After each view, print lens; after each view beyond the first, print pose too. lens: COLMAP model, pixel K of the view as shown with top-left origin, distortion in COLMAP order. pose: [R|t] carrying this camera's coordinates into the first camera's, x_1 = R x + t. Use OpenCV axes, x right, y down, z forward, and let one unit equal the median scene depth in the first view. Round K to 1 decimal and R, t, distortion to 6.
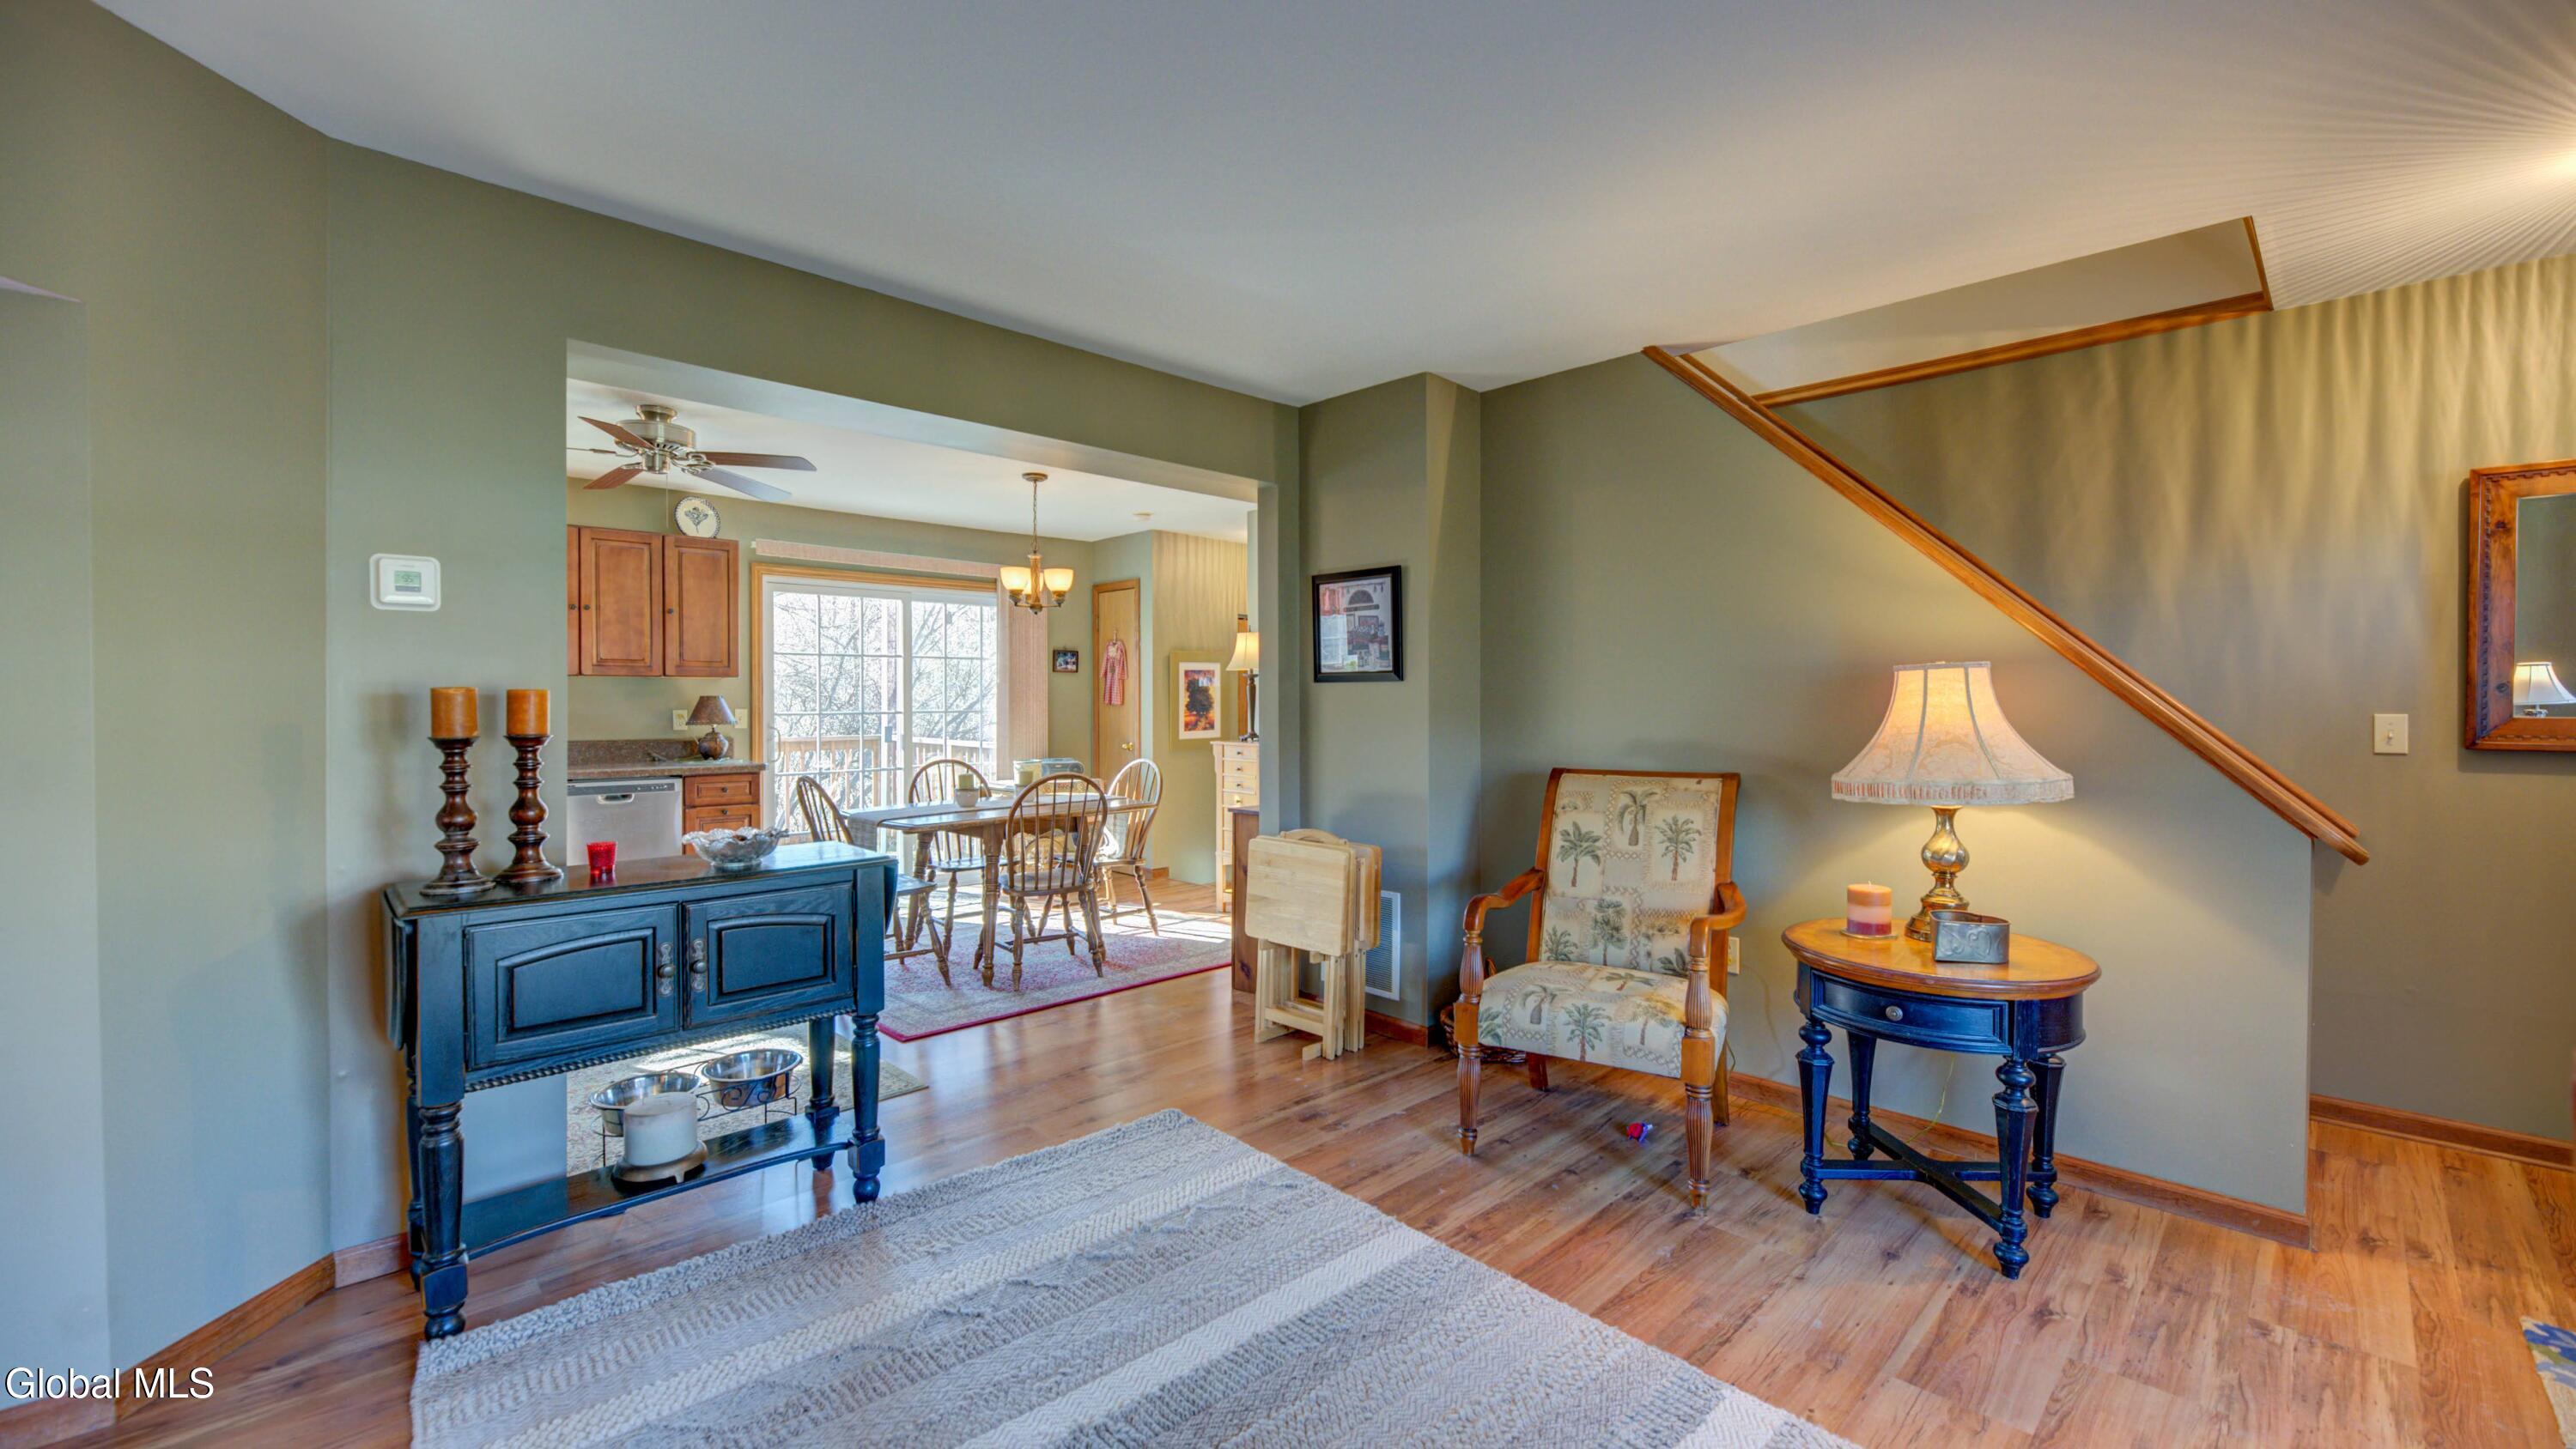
lens RADIAL K [[1057.2, 0, 1298.1], [0, 1057.2, 711.0], [0, 0, 1]] dist [-0.003063, -0.001420]
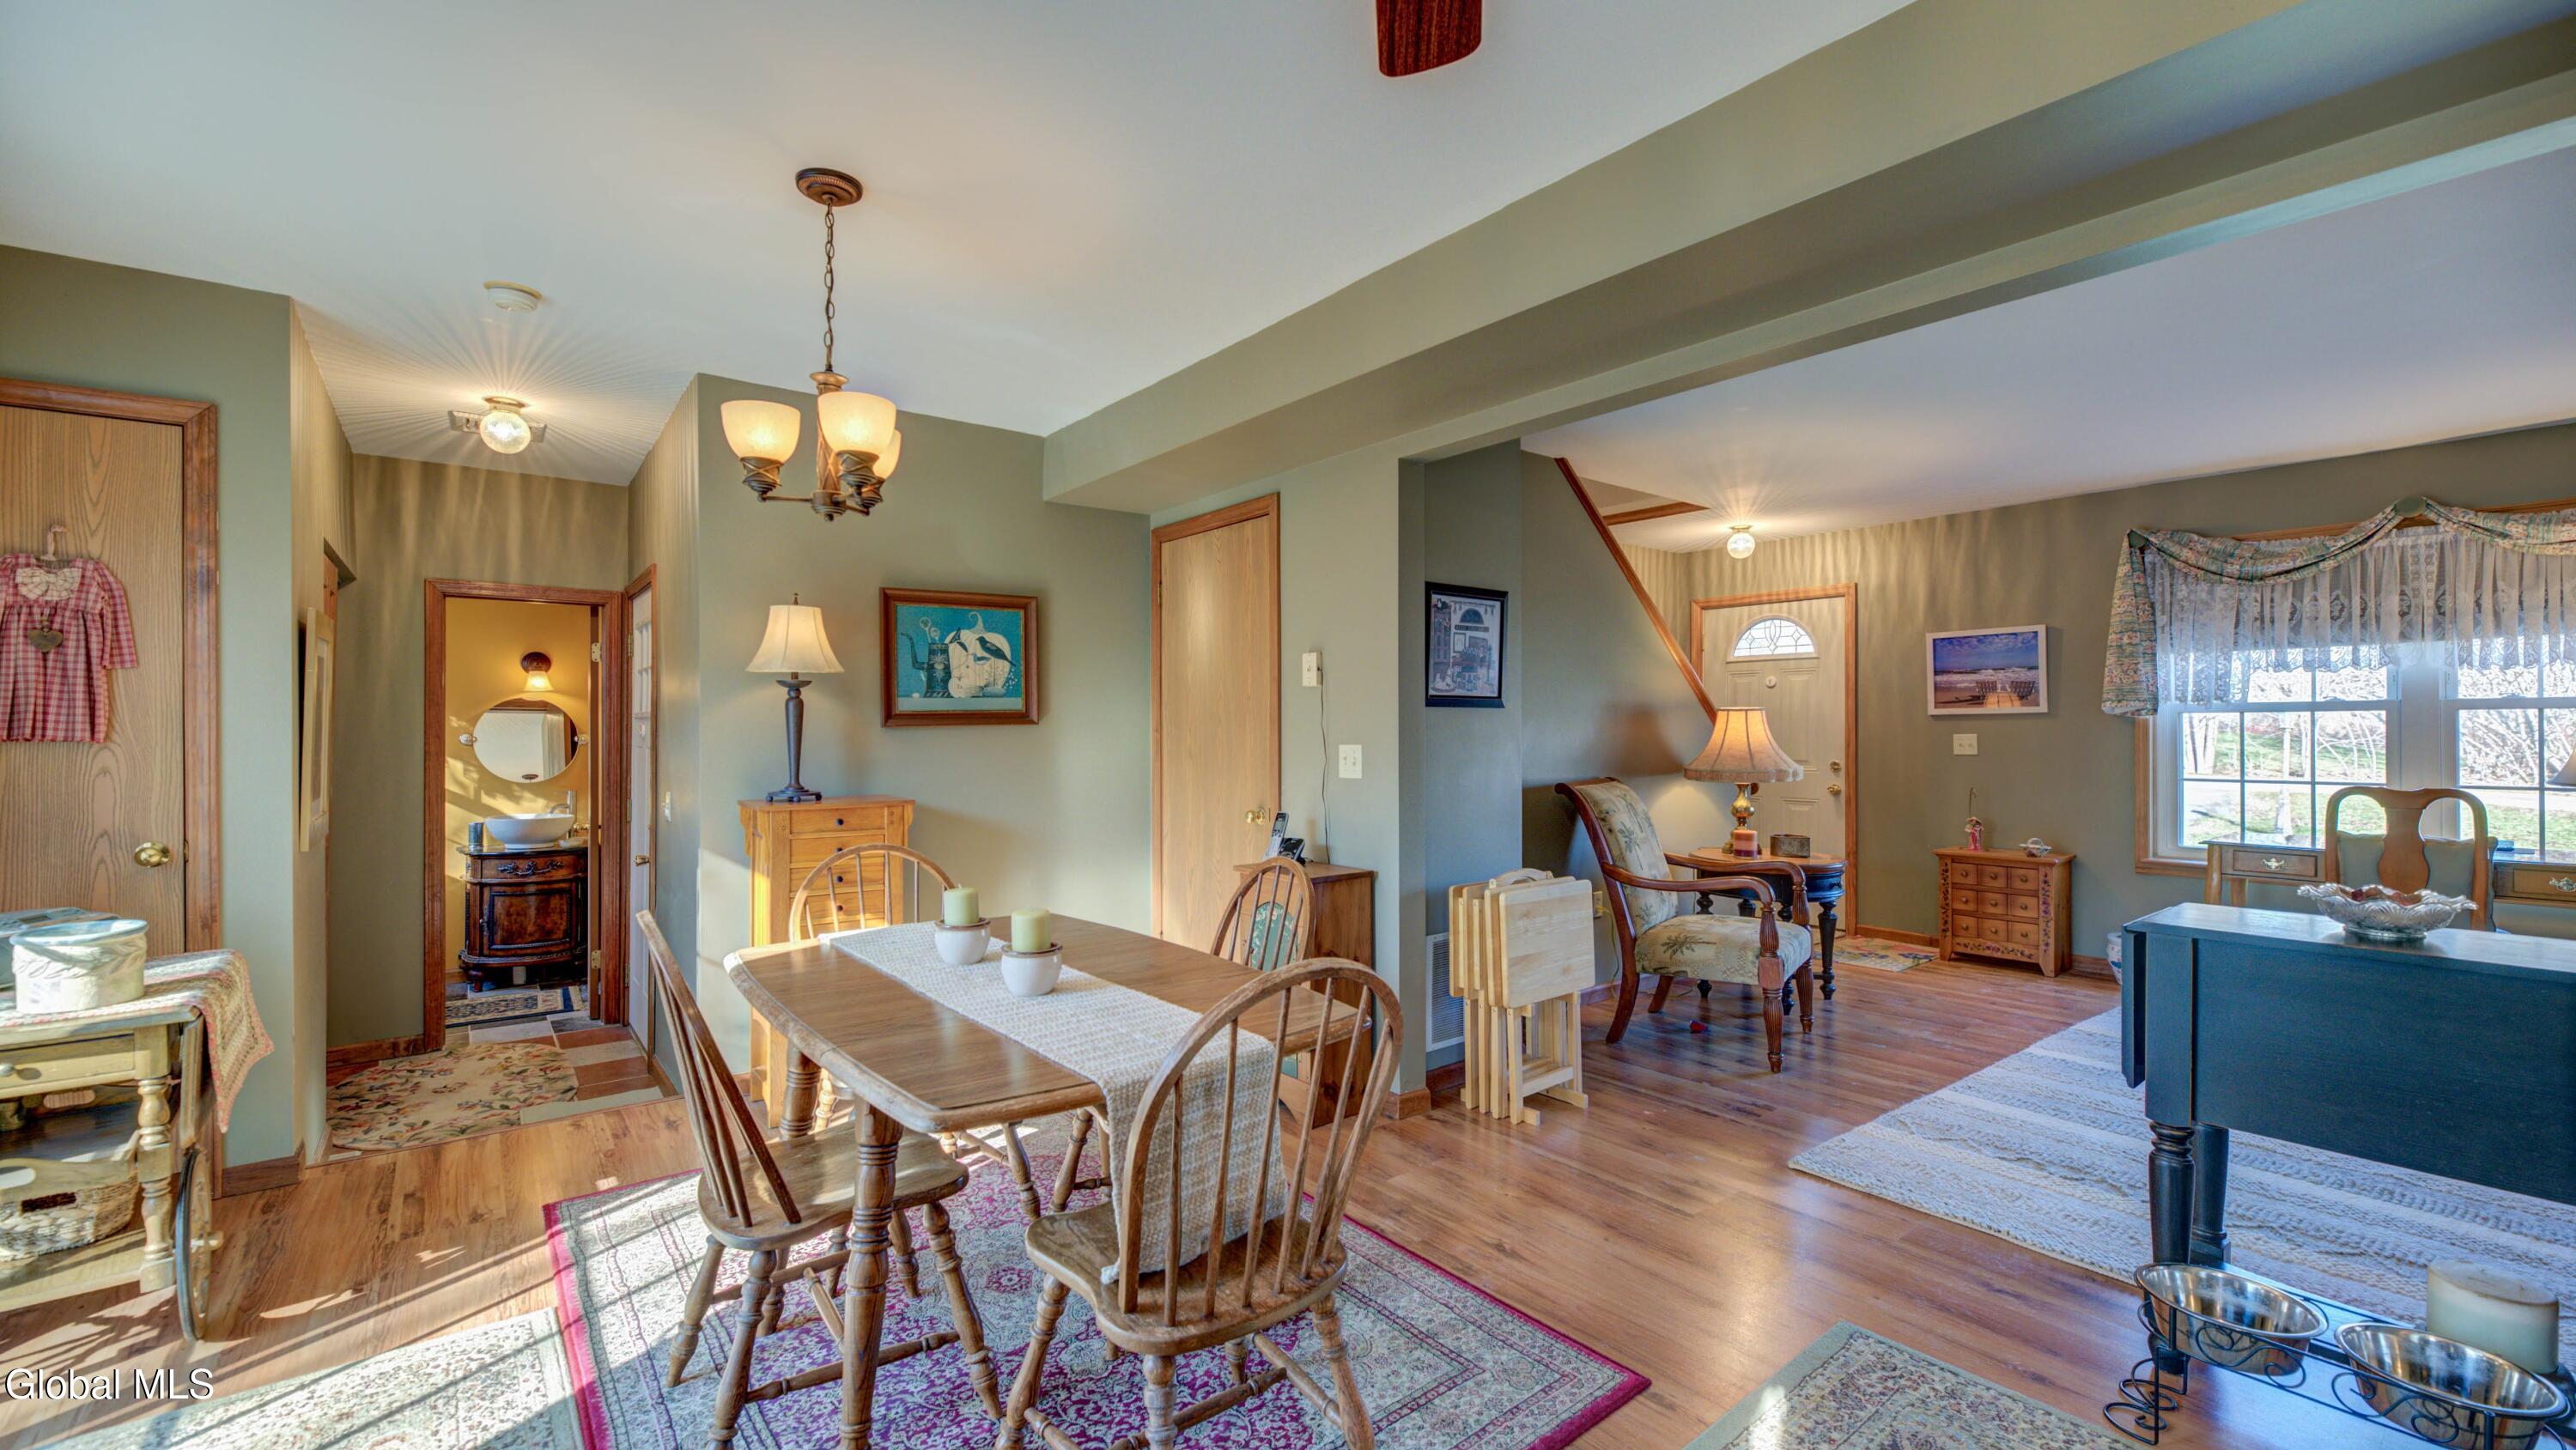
lens RADIAL K [[1057.3, 0, 1209.6], [0, 1057.3, 720.3], [0, 0, 1]] dist [-0.003063, -0.001420]
pose [[0.116233, 0.005745, 0.993205, -1.249200], [0.009052, 0.999936, -0.006843, -0.016121], [-0.993181, 0.009786, 0.116173, 1.570651]]
